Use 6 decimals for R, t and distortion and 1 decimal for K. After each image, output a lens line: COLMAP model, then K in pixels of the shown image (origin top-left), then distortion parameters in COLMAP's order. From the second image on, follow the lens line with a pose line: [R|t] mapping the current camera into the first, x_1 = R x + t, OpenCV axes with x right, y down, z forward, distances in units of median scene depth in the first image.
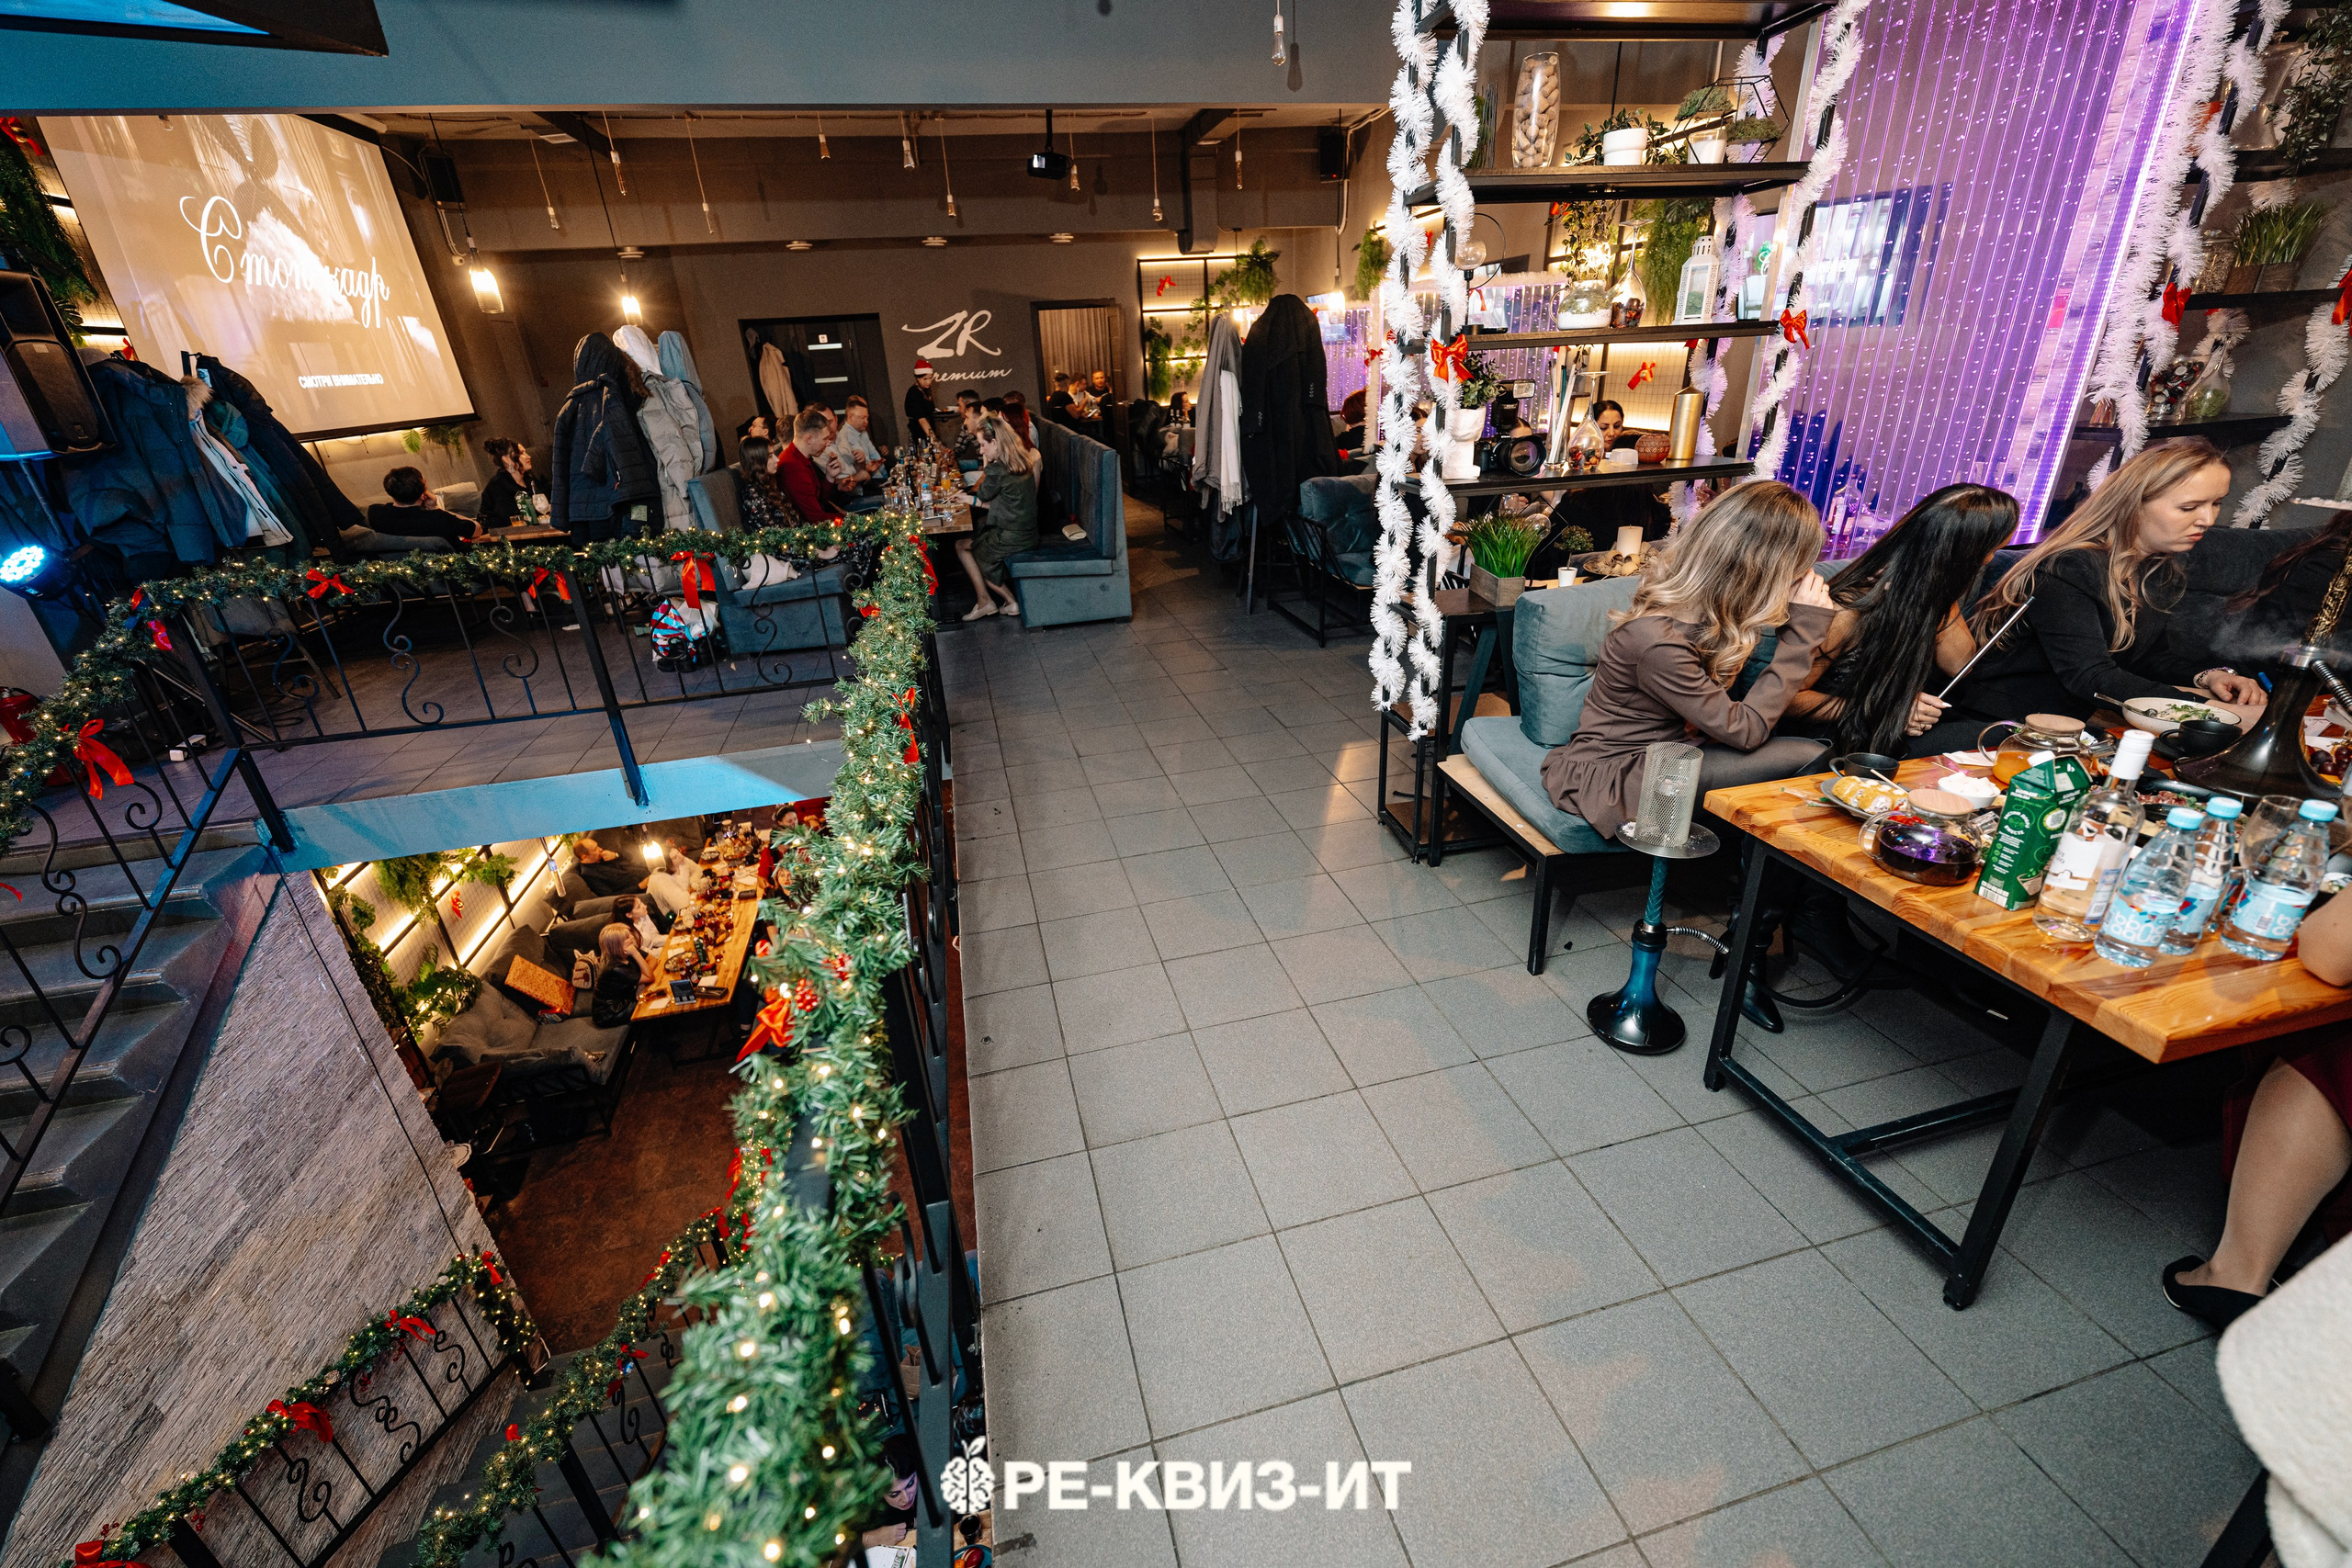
lens RADIAL K [[944.6, 0, 1180.7], [0, 944.6, 778.3], [0, 0, 1]] dist [-0.000027, 0.000322]
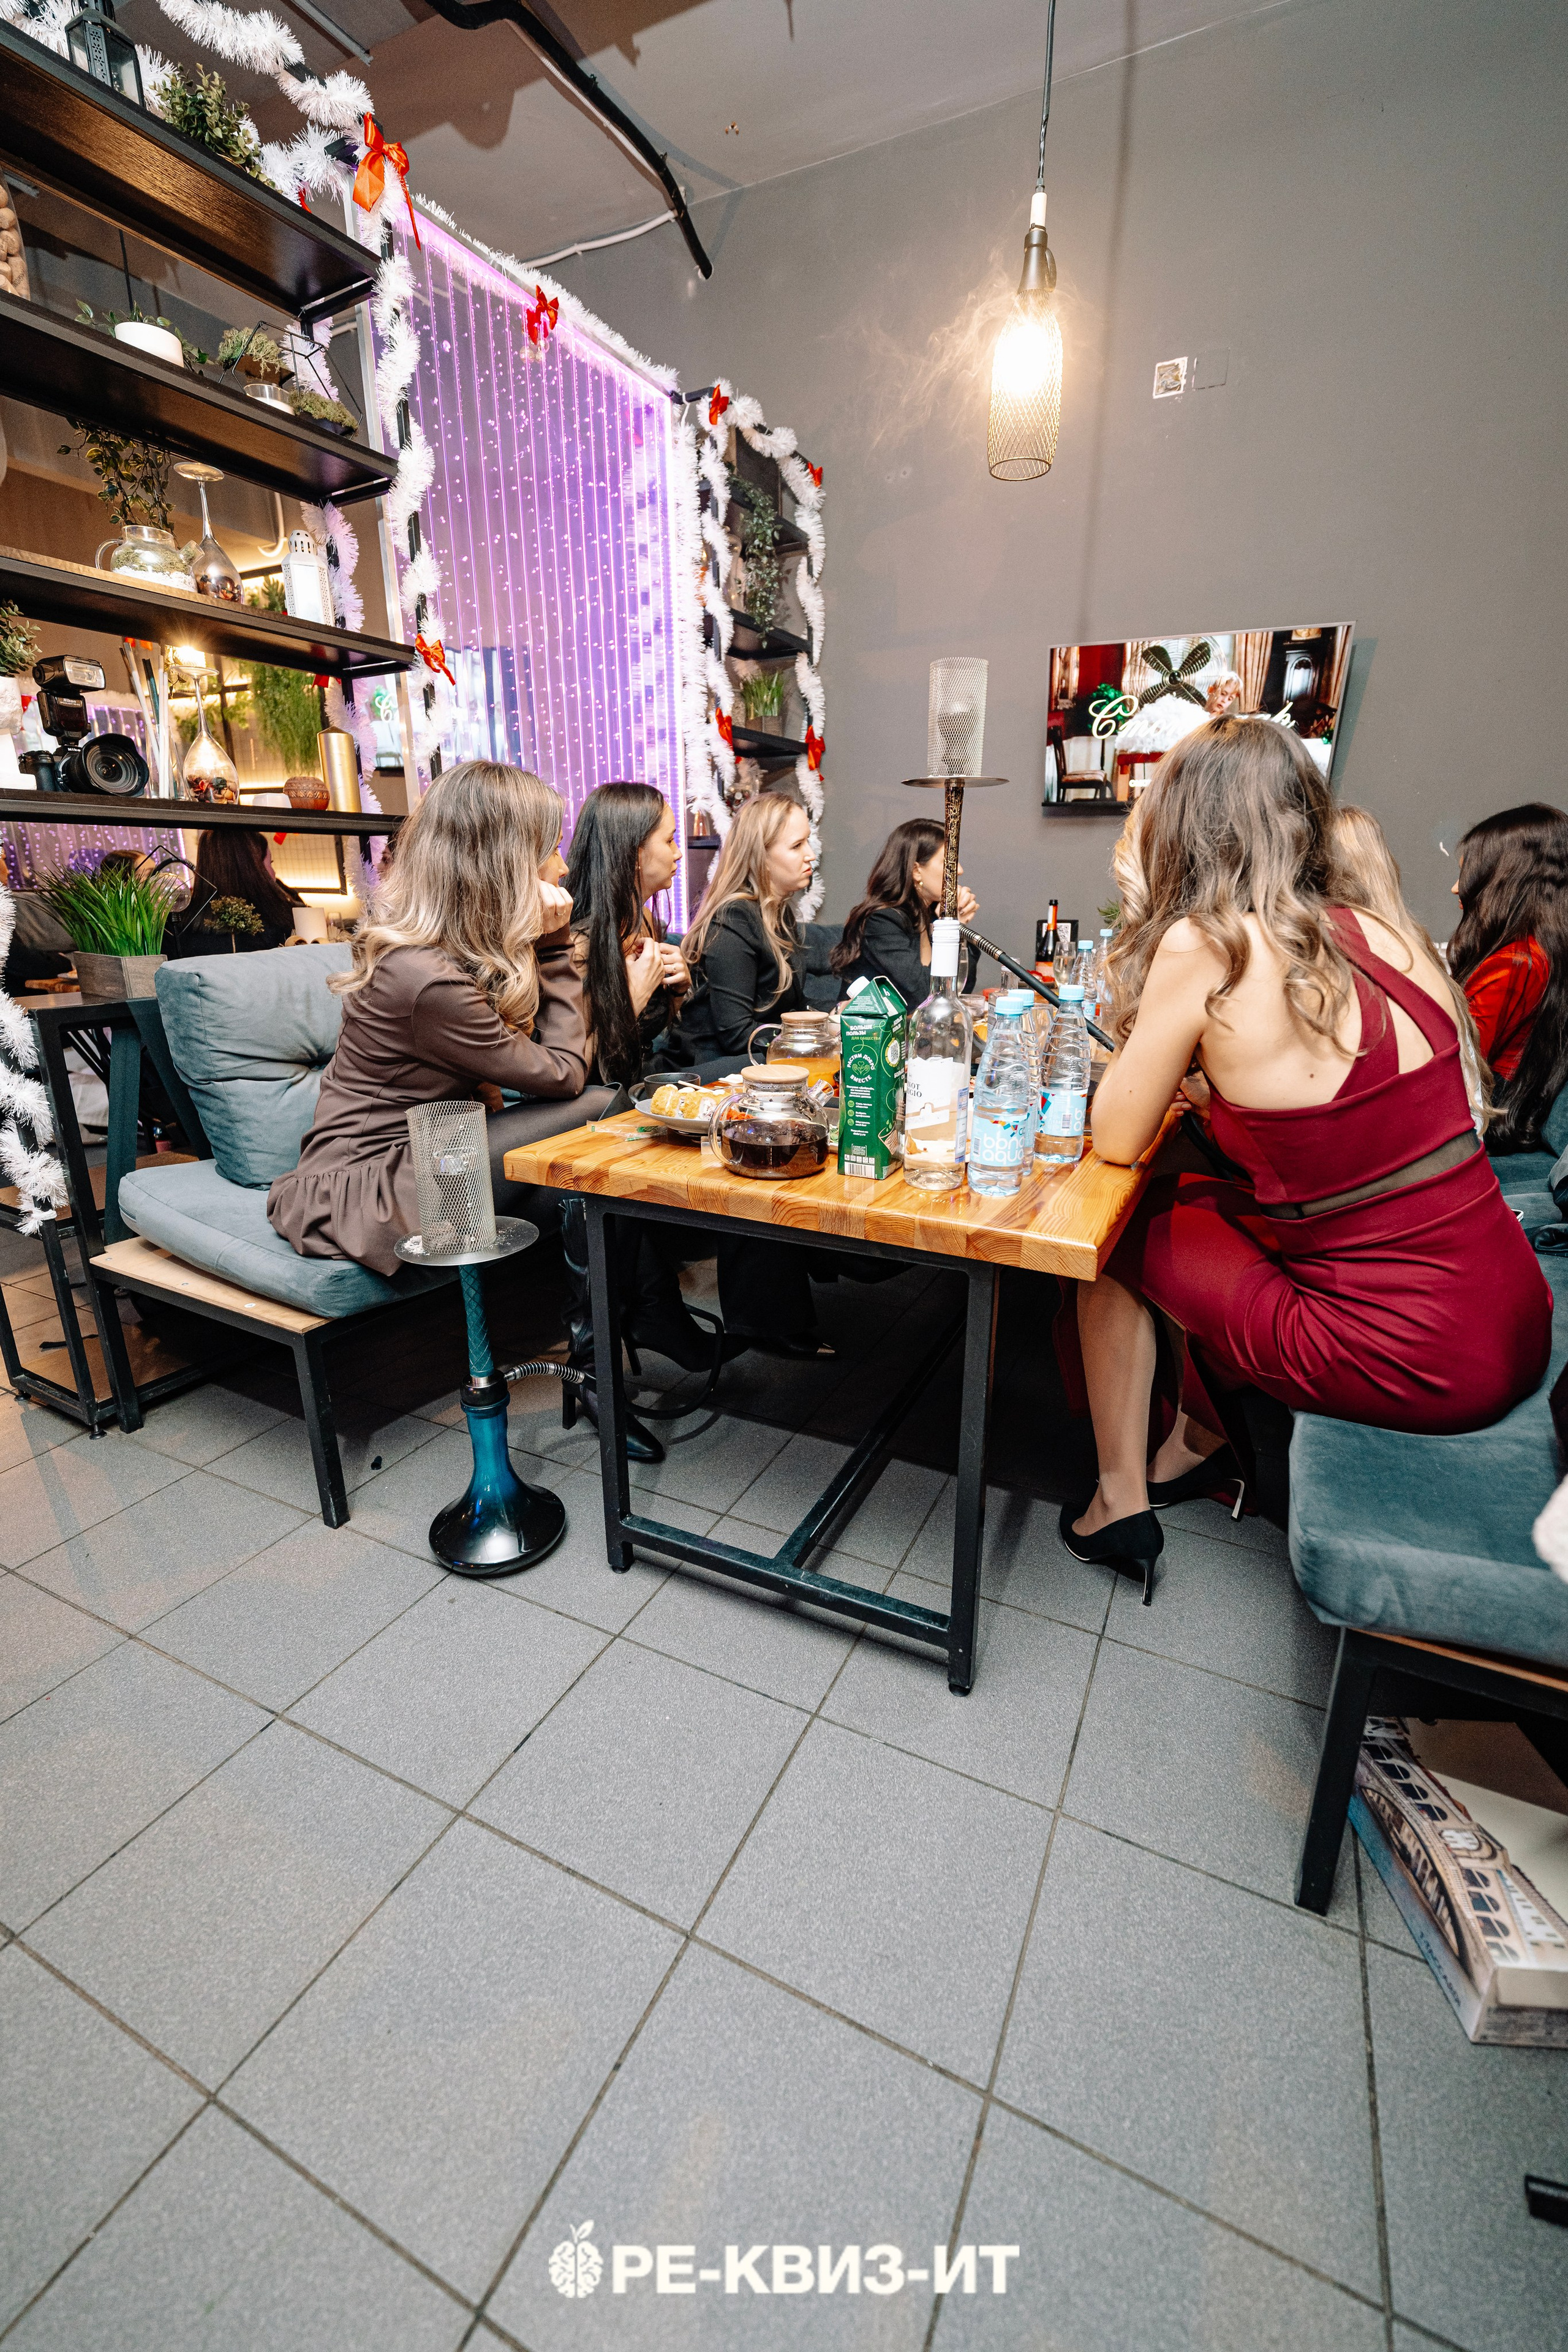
lens RADIAL K [[1007.2, 0, 779.8], [0, 1007.2, 1168.0], [0, 0, 1]] dist [-0.000323, 0.000099]
pose [[0.654130, -0.172783, 0.736383, 0.118761], [0.277898, 0.960370, -0.021519, 0.077876], [-0.703482, 0.218715, 0.676223, 0.297727]]
